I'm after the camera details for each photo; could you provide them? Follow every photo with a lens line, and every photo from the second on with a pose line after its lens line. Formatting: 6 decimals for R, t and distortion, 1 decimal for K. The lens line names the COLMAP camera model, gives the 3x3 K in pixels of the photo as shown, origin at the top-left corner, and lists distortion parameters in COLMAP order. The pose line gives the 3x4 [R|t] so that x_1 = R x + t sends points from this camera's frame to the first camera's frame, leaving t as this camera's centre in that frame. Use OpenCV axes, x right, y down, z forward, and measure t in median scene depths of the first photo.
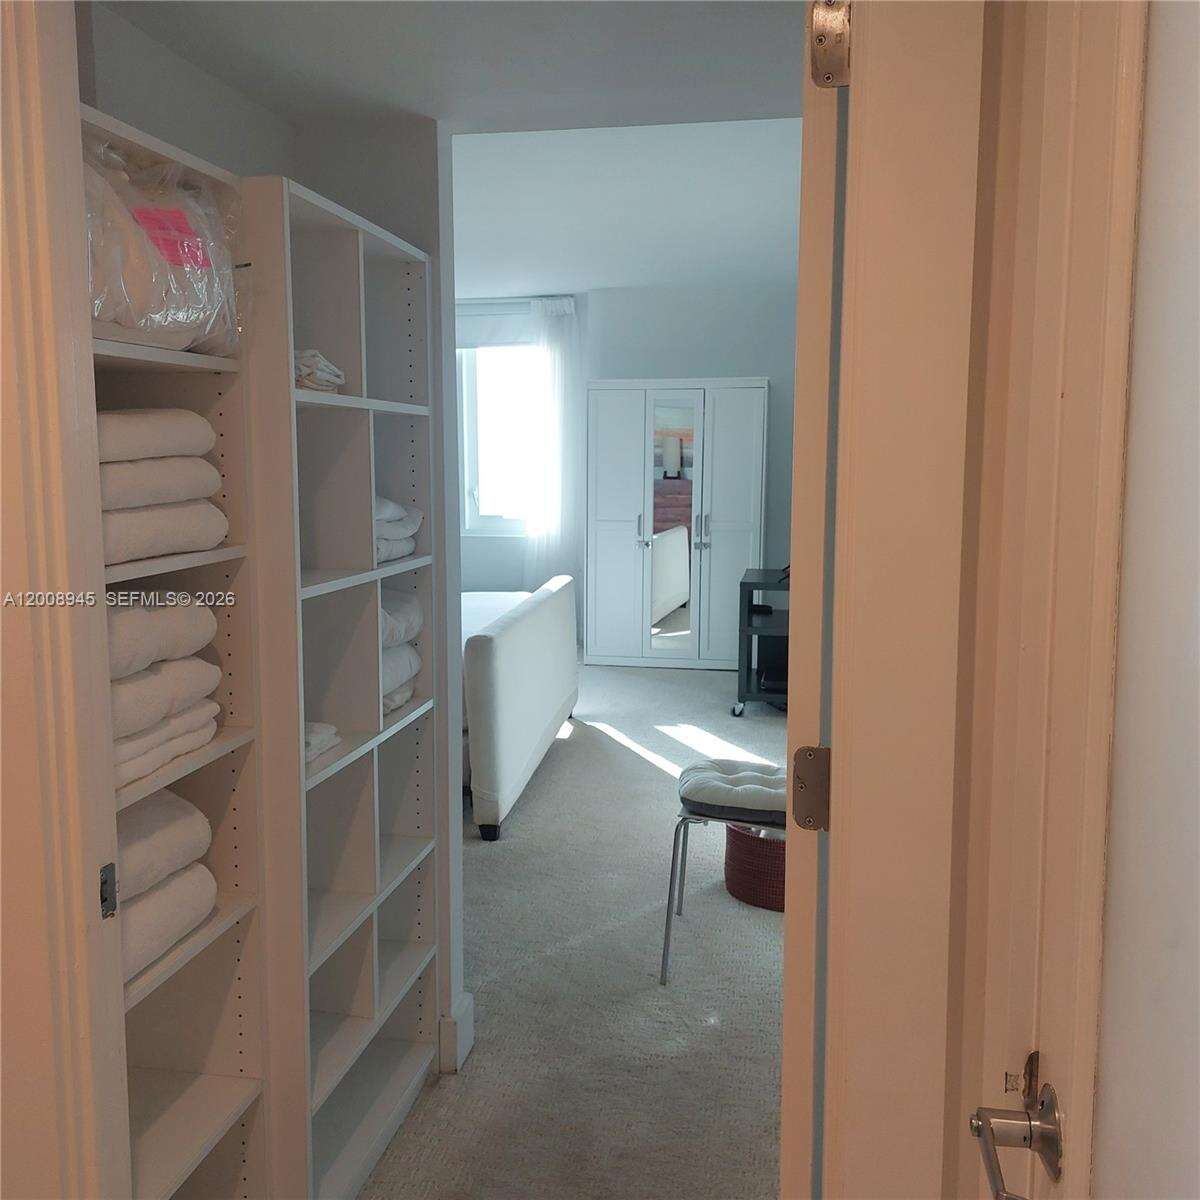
lens RADIAL K [[1117.1, 0, 600.0], [0, 1117.1, 600.0], [0, 0, 1]] dist [0.013737, -0.014243]
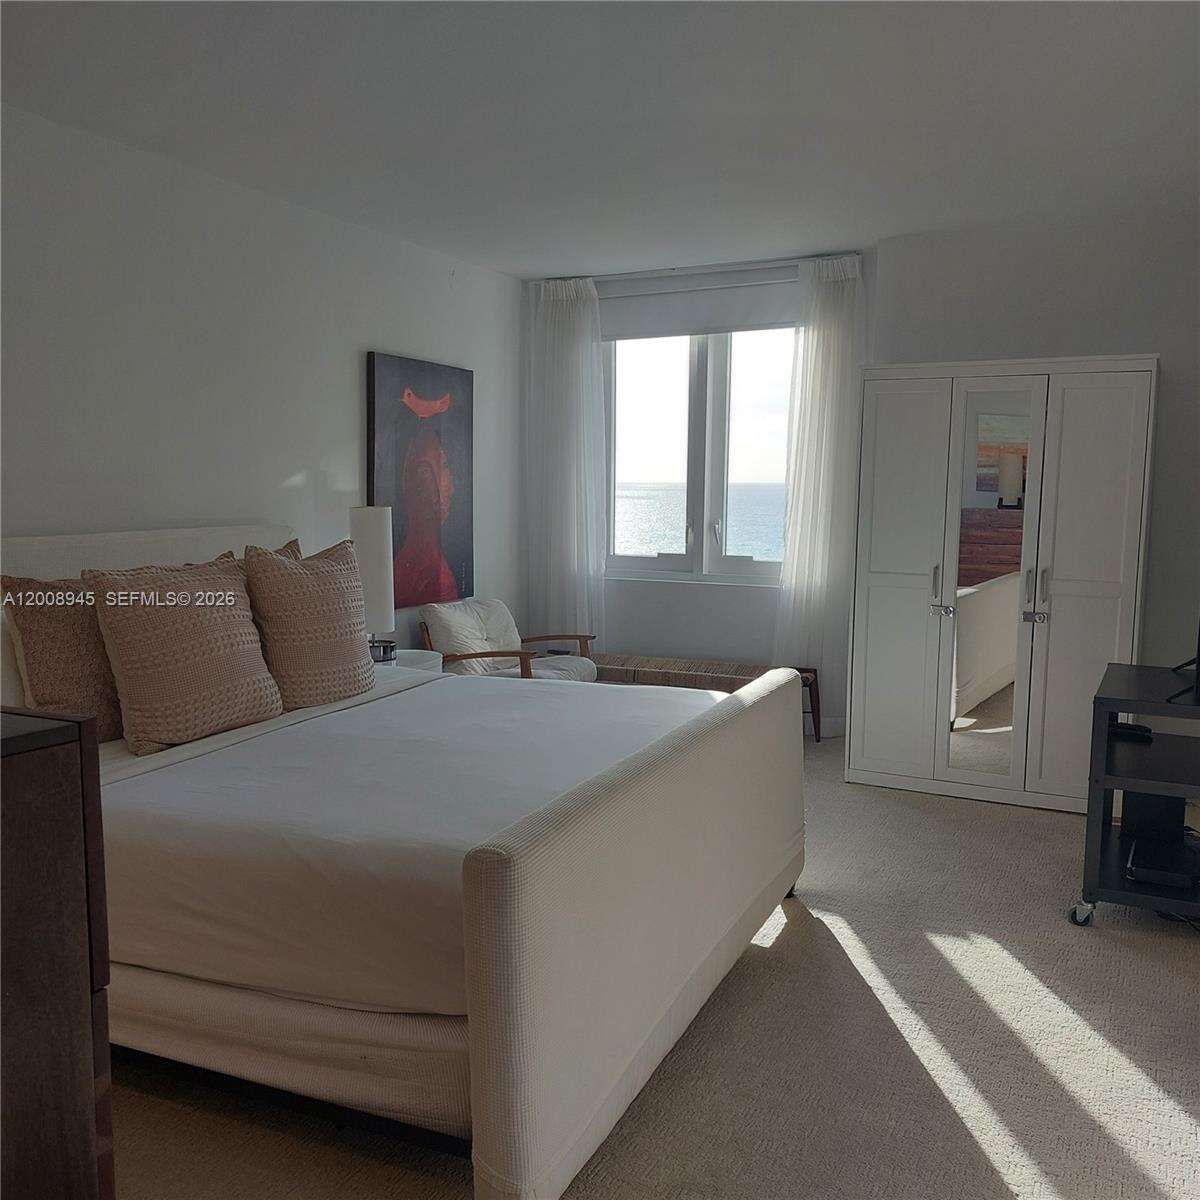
lens RADIAL K [[1117.1, 0, 600.0], [0, 1117.1, 600.0], [0, 0, 1]] dist [0.013737, -0.014243]
pose [[0.954519, 0.038920, -0.295598, 0.045805], [-0.044487, 0.998936, -0.012126, -0.042630], [0.294812, 0.024725, 0.955235, 0.334643]]
